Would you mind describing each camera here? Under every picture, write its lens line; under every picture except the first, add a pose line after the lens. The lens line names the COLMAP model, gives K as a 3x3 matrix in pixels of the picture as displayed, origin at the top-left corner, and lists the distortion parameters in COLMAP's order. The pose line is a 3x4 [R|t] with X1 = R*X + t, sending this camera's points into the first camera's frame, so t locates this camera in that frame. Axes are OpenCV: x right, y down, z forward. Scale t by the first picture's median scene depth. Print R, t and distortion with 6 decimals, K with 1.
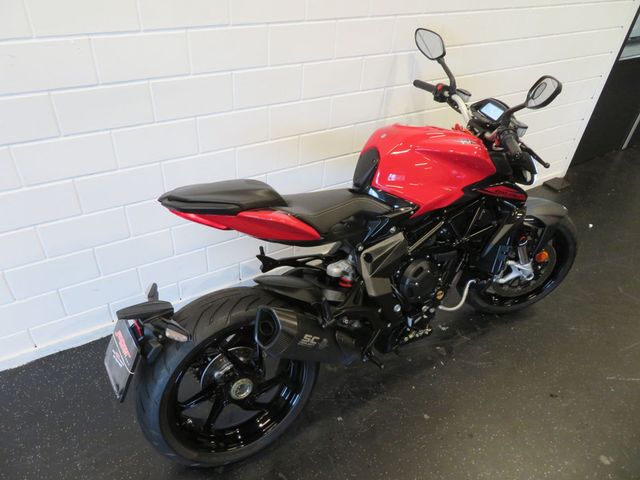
lens RADIAL K [[465.5, 0, 332.7], [0, 465.5, 237.6], [0, 0, 1]] dist [-0.004185, -0.000642]
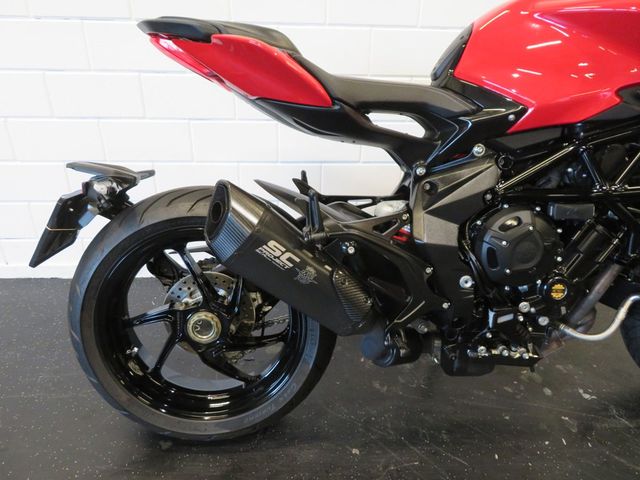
lens RADIAL K [[466.0, 0, 320.0], [0, 466.0, 240.0], [0, 0, 1]] dist [0.000828, 0.001118]
pose [[0.880867, 0.162039, -0.444766, 0.227811], [-0.243648, 0.960768, -0.132517, 0.221628], [0.405844, 0.225096, 0.885789, 0.368378]]
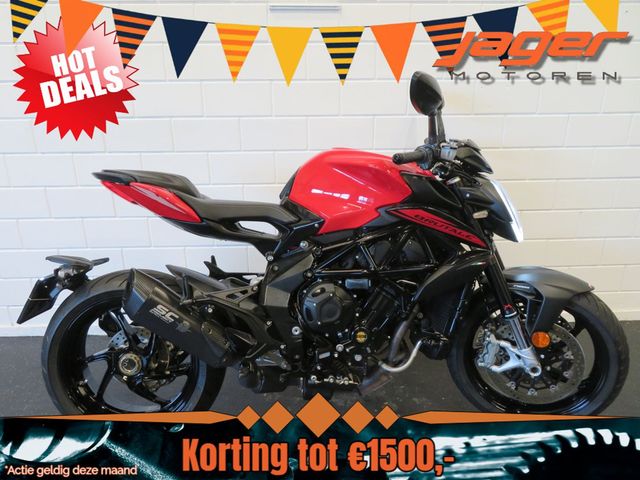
lens RADIAL K [[467.7, 0, 324.3], [0, 467.7, 242.7], [0, 0, 1]] dist [0.002045, 0.001148]
pose [[0.864668, 0.087885, -0.494595, 0.617524], [-0.236977, 0.939499, -0.247352, 0.200119], [0.442934, 0.331085, 0.833182, 0.193017]]
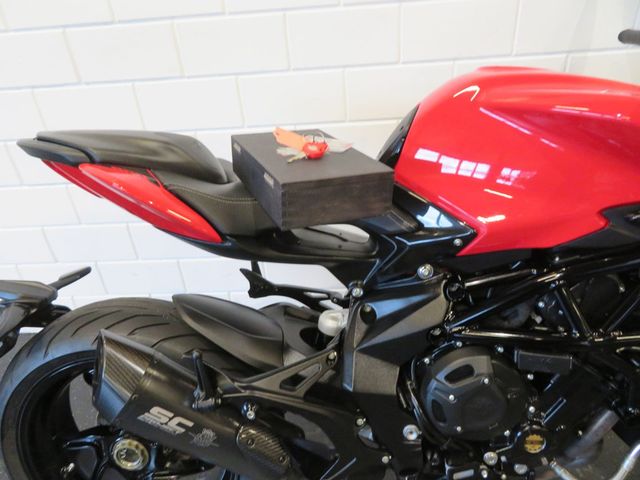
lens RADIAL K [[466.0, 0, 320.0], [0, 466.0, 240.0], [0, 0, 1]] dist [0.000828, 0.001118]
pose [[0.807975, 0.178290, -0.561596, 0.296584], [-0.234690, 0.971632, -0.029187, -0.009193], [0.540460, 0.155384, 0.826897, 0.498525]]
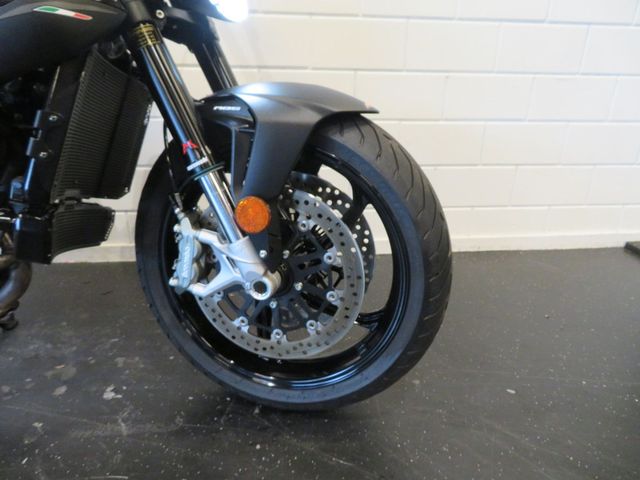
lens RADIAL K [[456.6, 0, 320.0], [0, 456.6, 240.0], [0, 0, 1]] dist [-0.004295, -0.001728]
pose [[0.893161, 0.101213, -0.438200, 0.784593], [-0.222759, 0.945992, -0.235537, 0.154589], [0.390694, 0.307986, 0.867469, 0.891505]]
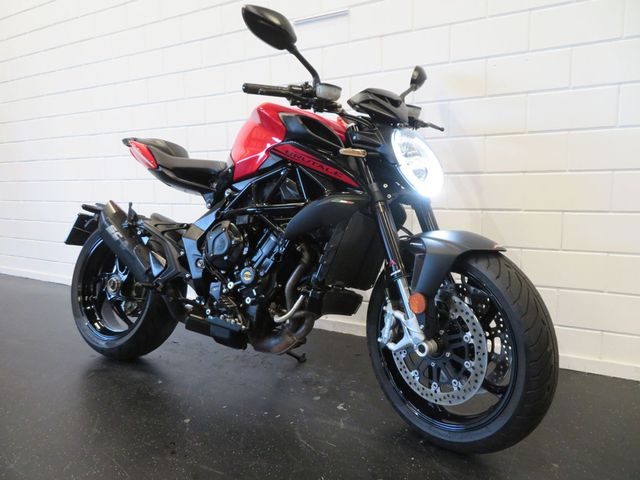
lens RADIAL K [[466.0, 0, 320.0], [0, 466.0, 240.0], [0, 0, 1]] dist [0.000828, 0.001118]
pose [[0.458547, 0.022505, -0.888385, 1.139647], [-0.483815, 0.844862, -0.228322, 0.210626], [0.745424, 0.534510, 0.398298, 0.748366]]
